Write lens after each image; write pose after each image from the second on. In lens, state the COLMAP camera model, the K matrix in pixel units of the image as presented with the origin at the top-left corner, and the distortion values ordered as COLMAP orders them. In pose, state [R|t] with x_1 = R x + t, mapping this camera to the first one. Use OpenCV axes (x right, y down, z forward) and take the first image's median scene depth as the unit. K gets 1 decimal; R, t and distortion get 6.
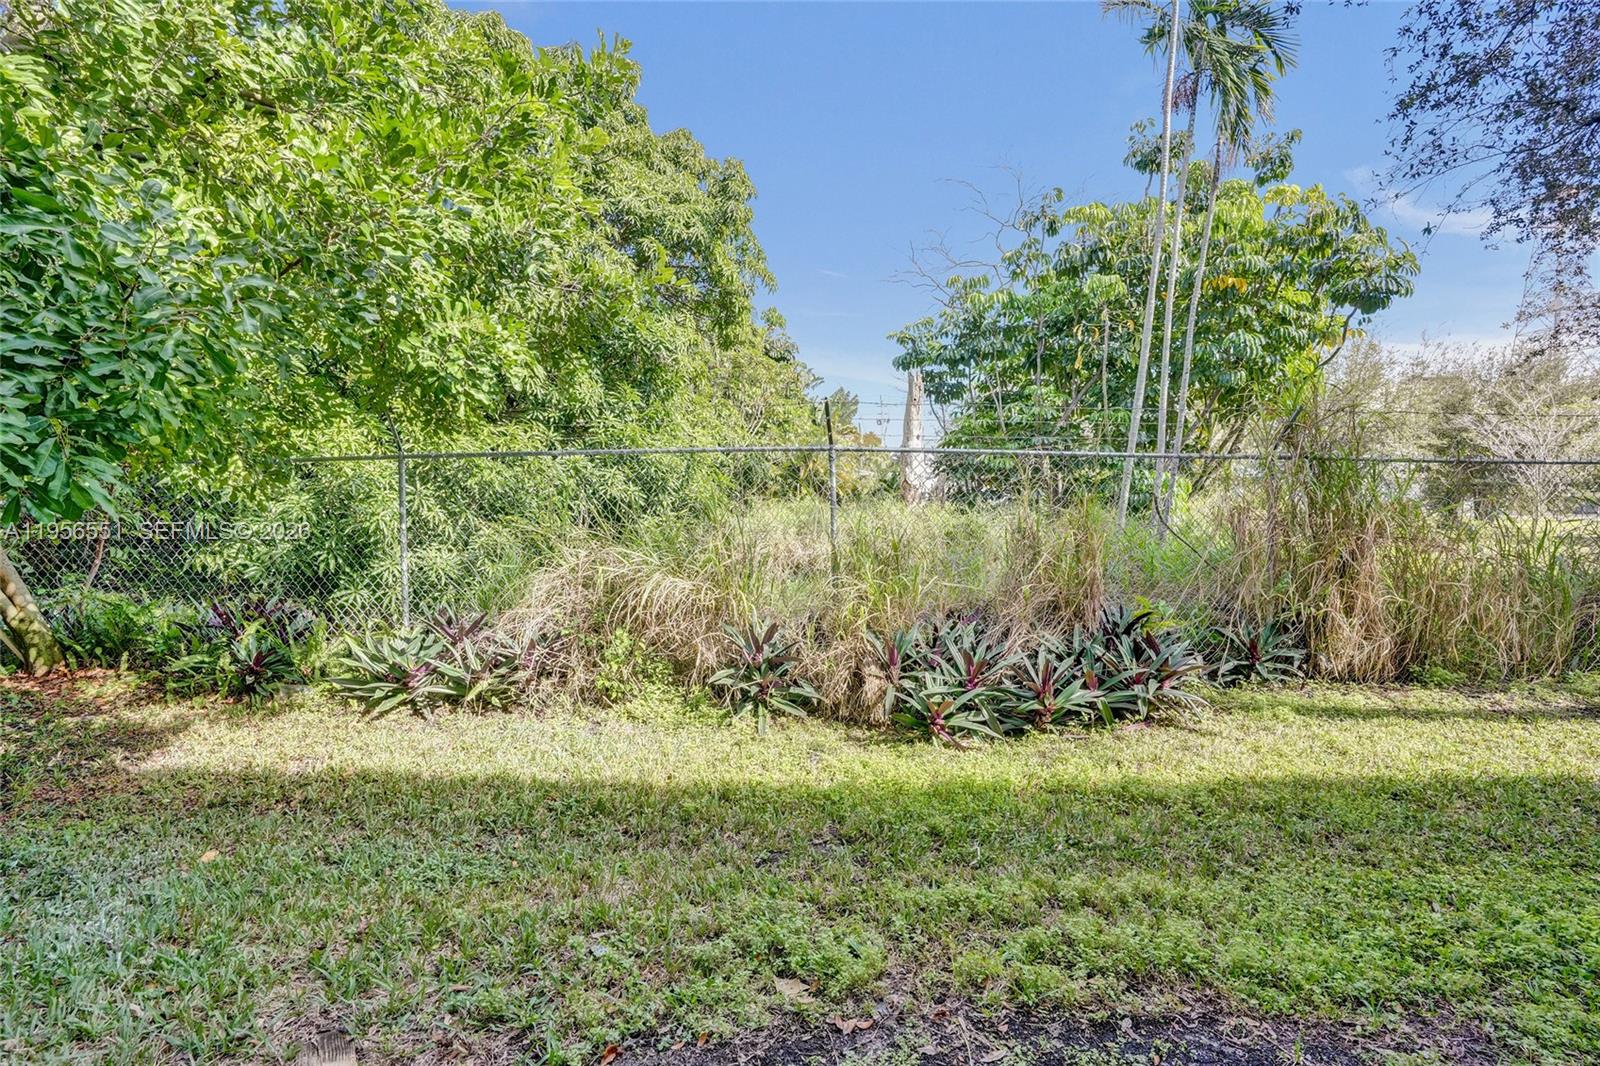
lens RADIAL K [[738.9, 0, 799.6], [0, 738.9, 531.8], [0, 0, 1]] dist [-0.072344, 0.030365]
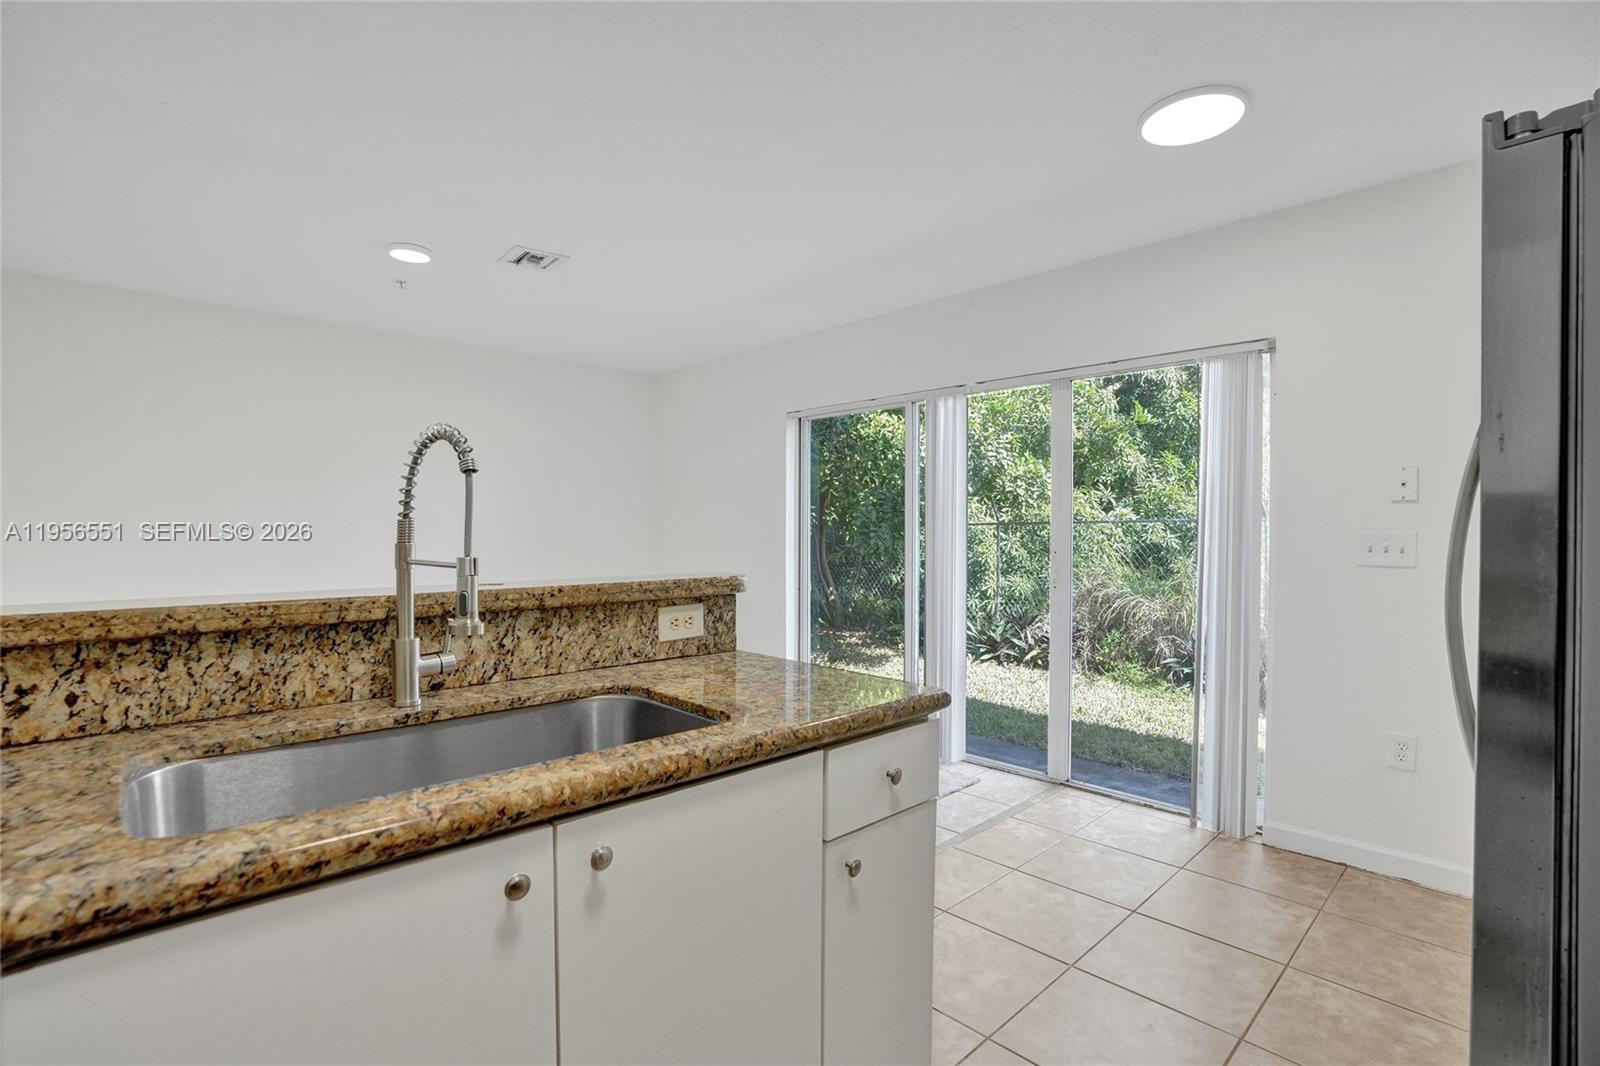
lens RADIAL K [[738.9, 0, 799.6], [0, 738.9, 531.8], [0, 0, 1]] dist [-0.072344, 0.030365]
pose [[0.715331, 0.006373, -0.698757, 0.420533], [-0.037449, 0.998871, -0.029227, -0.015454], [0.697782, 0.047074, 0.714762, -0.728720]]
